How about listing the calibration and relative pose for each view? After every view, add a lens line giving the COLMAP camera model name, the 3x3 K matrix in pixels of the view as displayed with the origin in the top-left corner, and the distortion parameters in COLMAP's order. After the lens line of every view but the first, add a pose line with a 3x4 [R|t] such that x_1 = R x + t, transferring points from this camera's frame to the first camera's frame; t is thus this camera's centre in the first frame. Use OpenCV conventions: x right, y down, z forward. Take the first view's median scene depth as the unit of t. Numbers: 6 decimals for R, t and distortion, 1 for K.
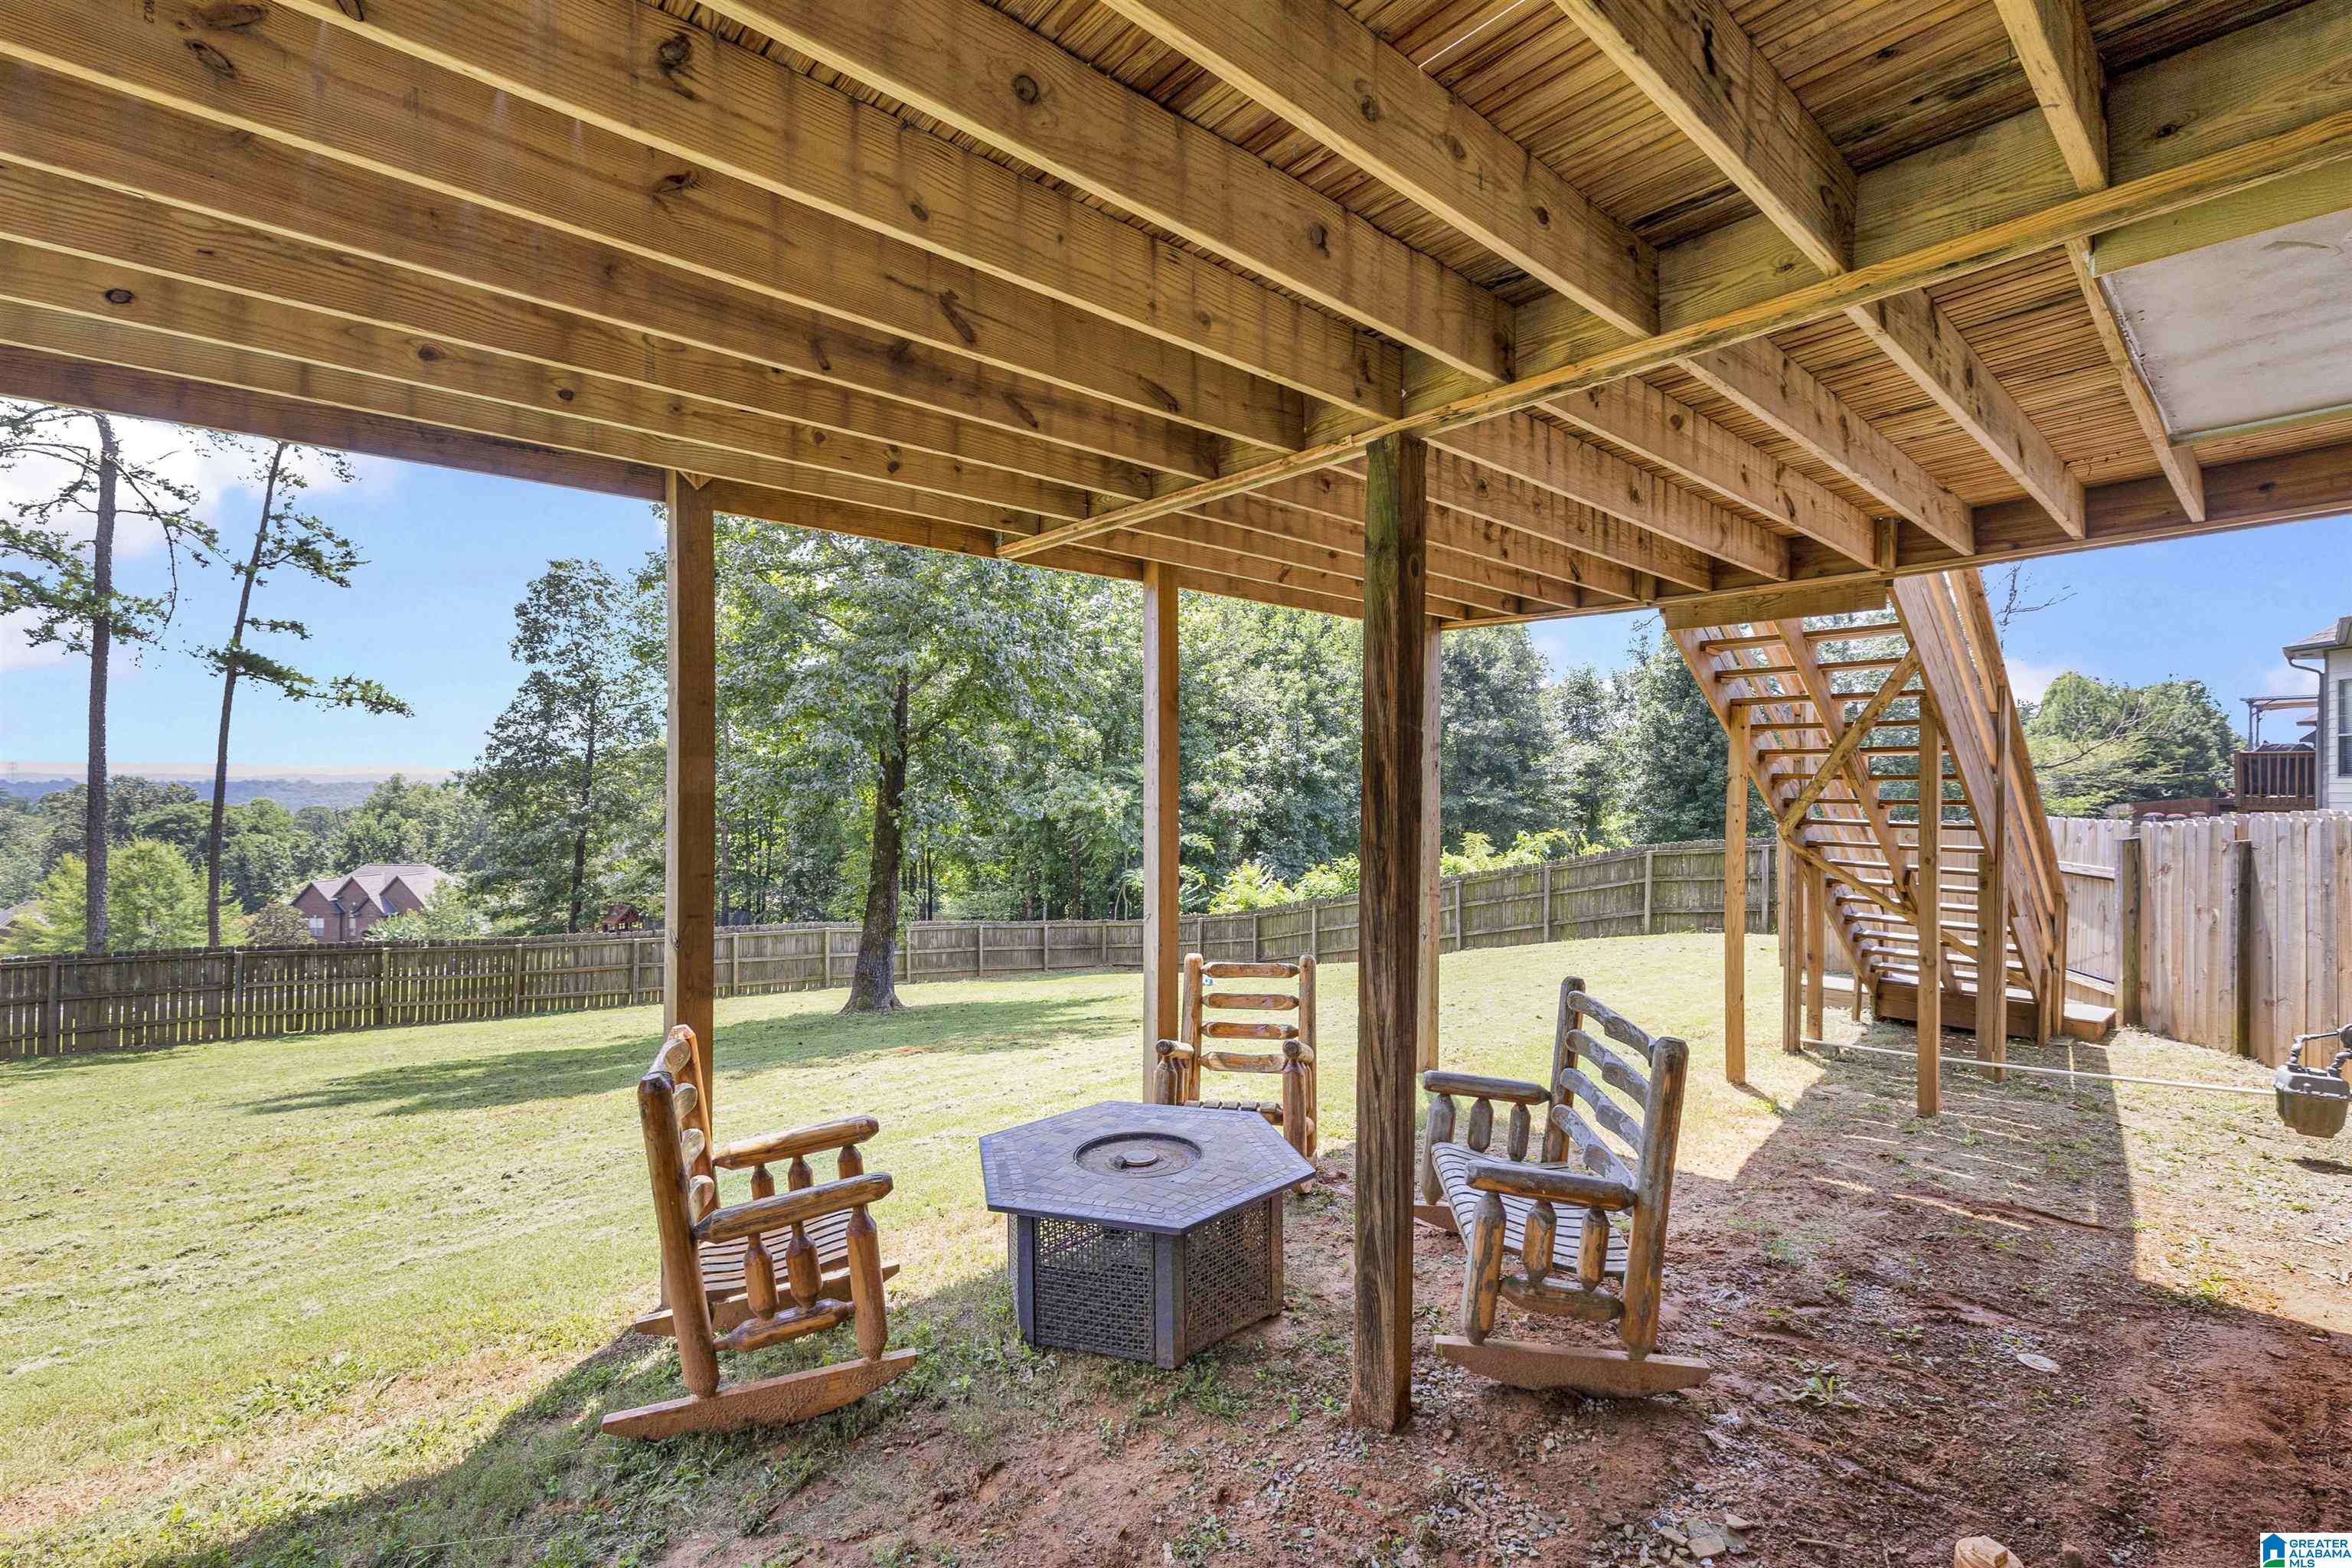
lens RADIAL K [[1071.7, 0, 1219.8], [0, 1071.7, 798.2], [0, 0, 1]] dist [-0.012908, 0.000940]
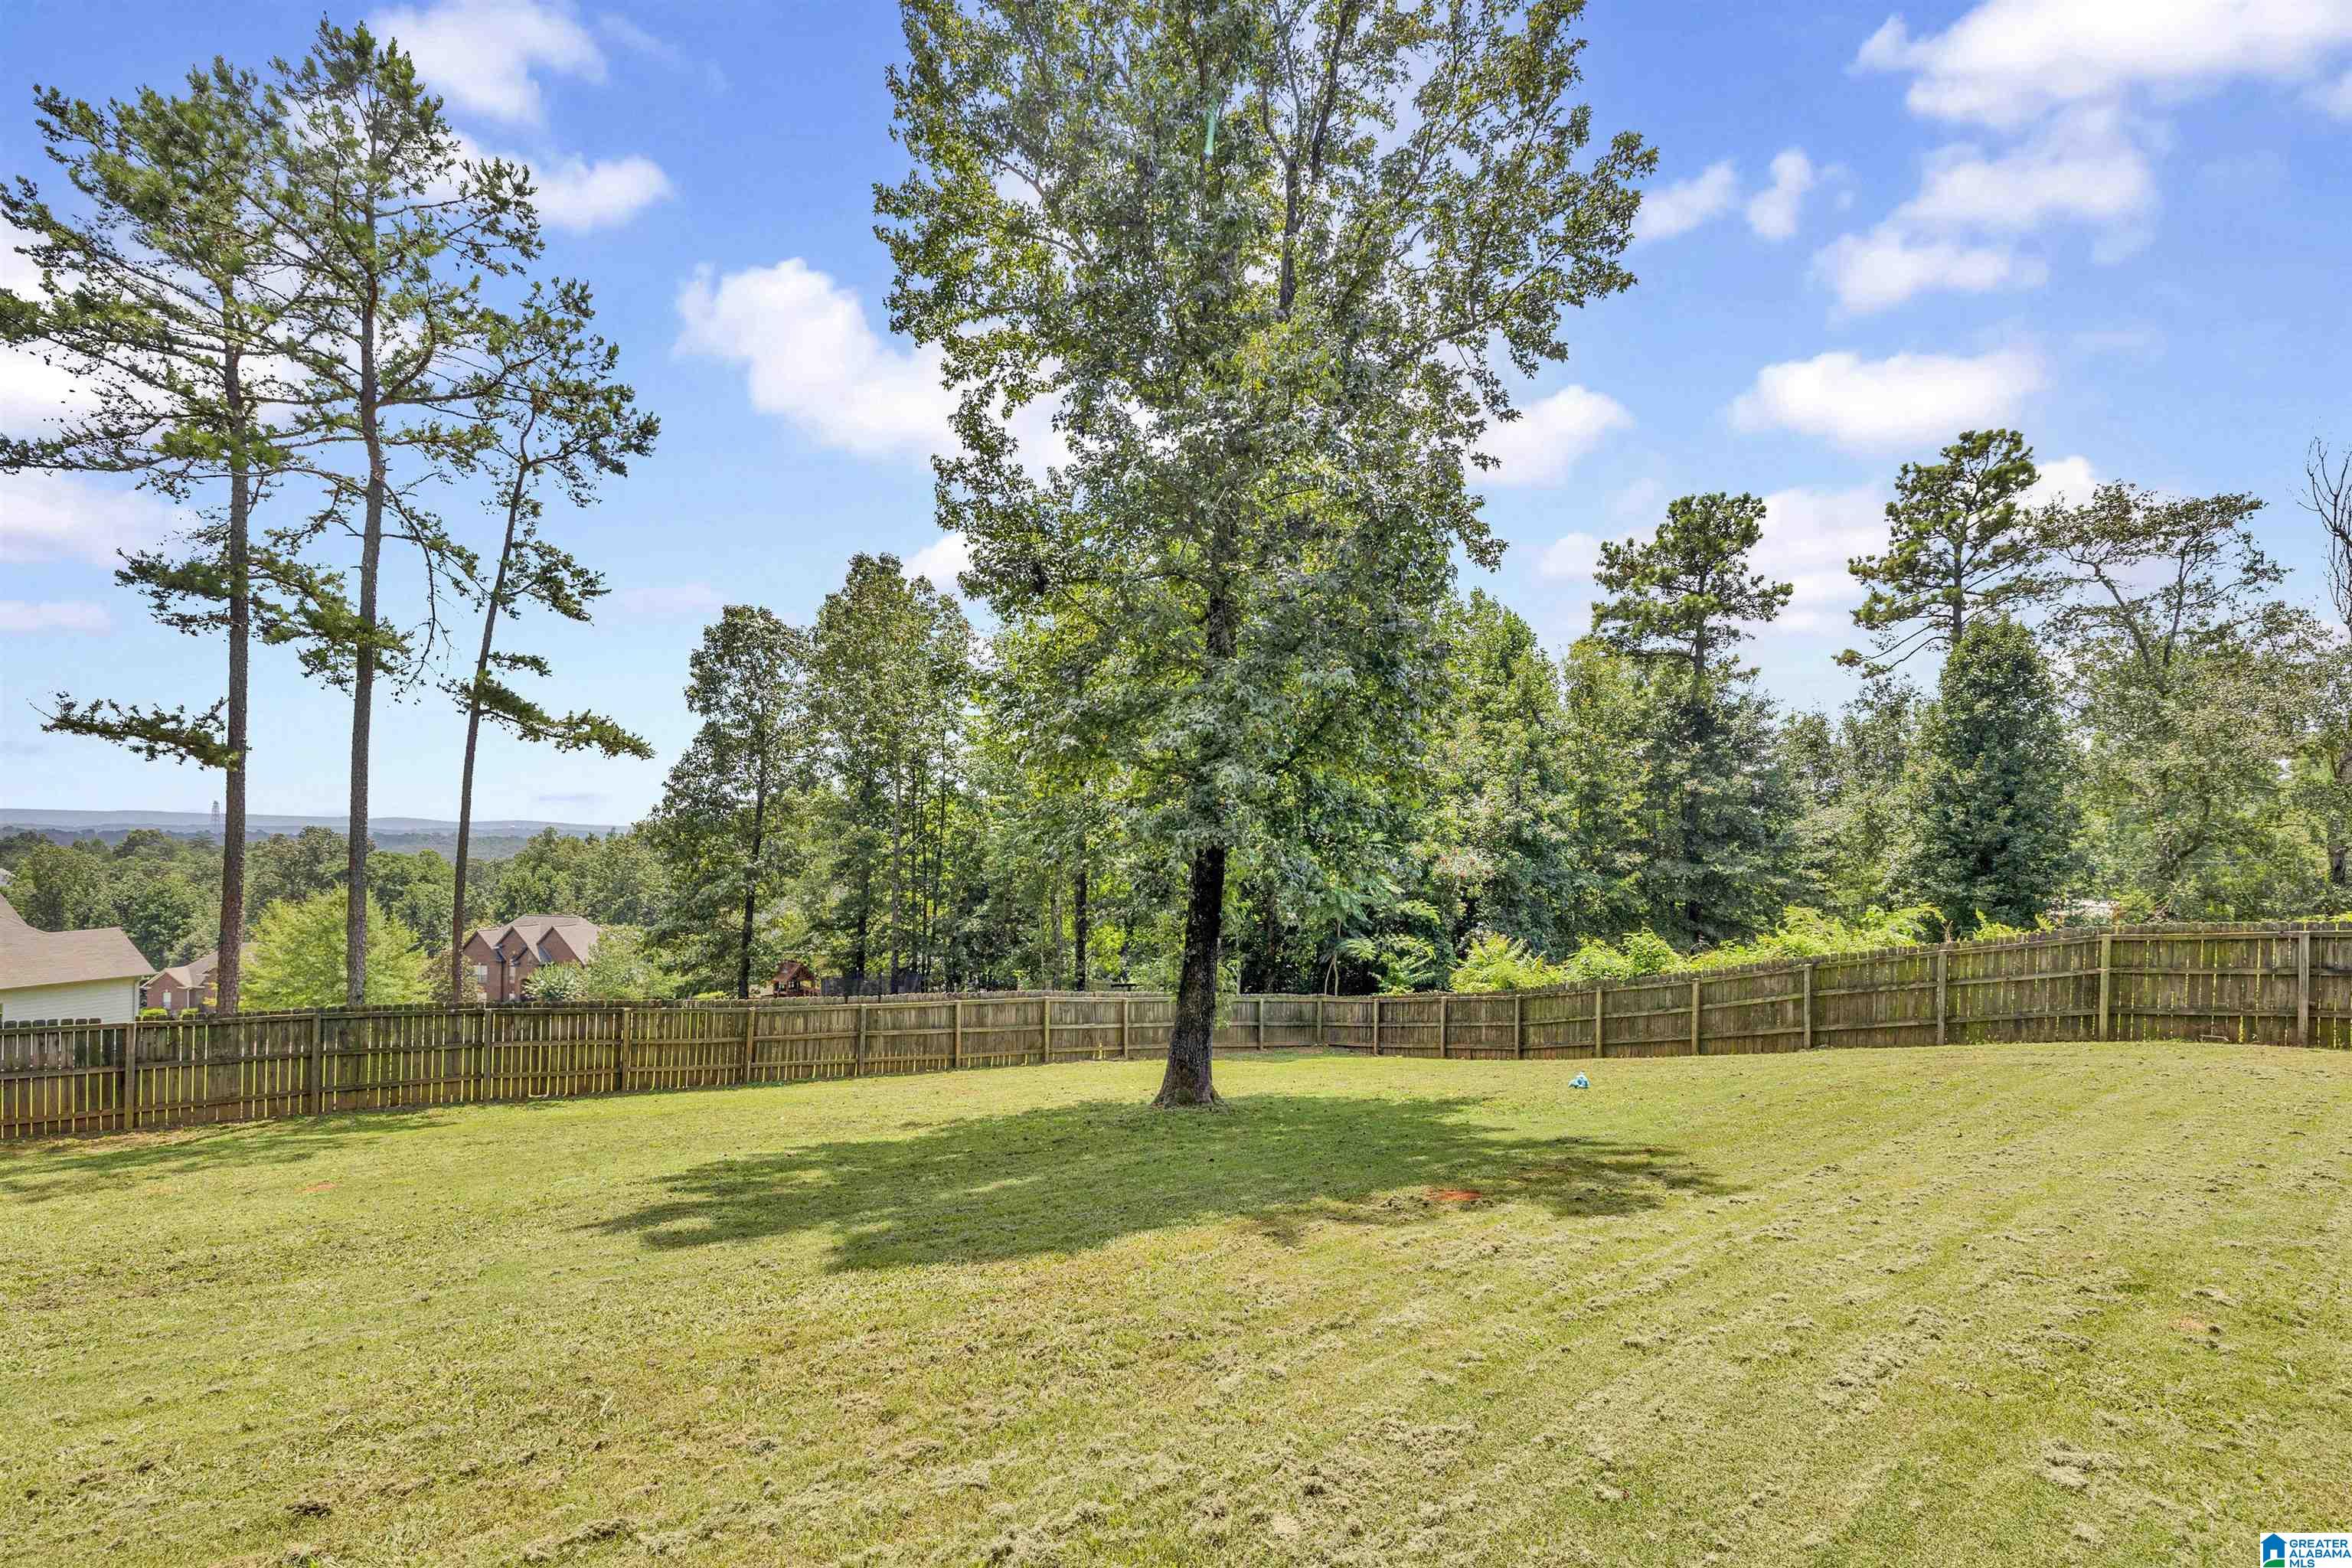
lens RADIAL K [[1071.7, 0, 1148.2], [0, 1071.7, 872.7], [0, 0, 1]] dist [-0.012908, 0.000940]
pose [[0.991899, 0.015783, -0.126047, -0.121681], [-0.014623, 0.999842, 0.010122, 0.003364], [0.126187, -0.008196, 0.991973, 0.074935]]
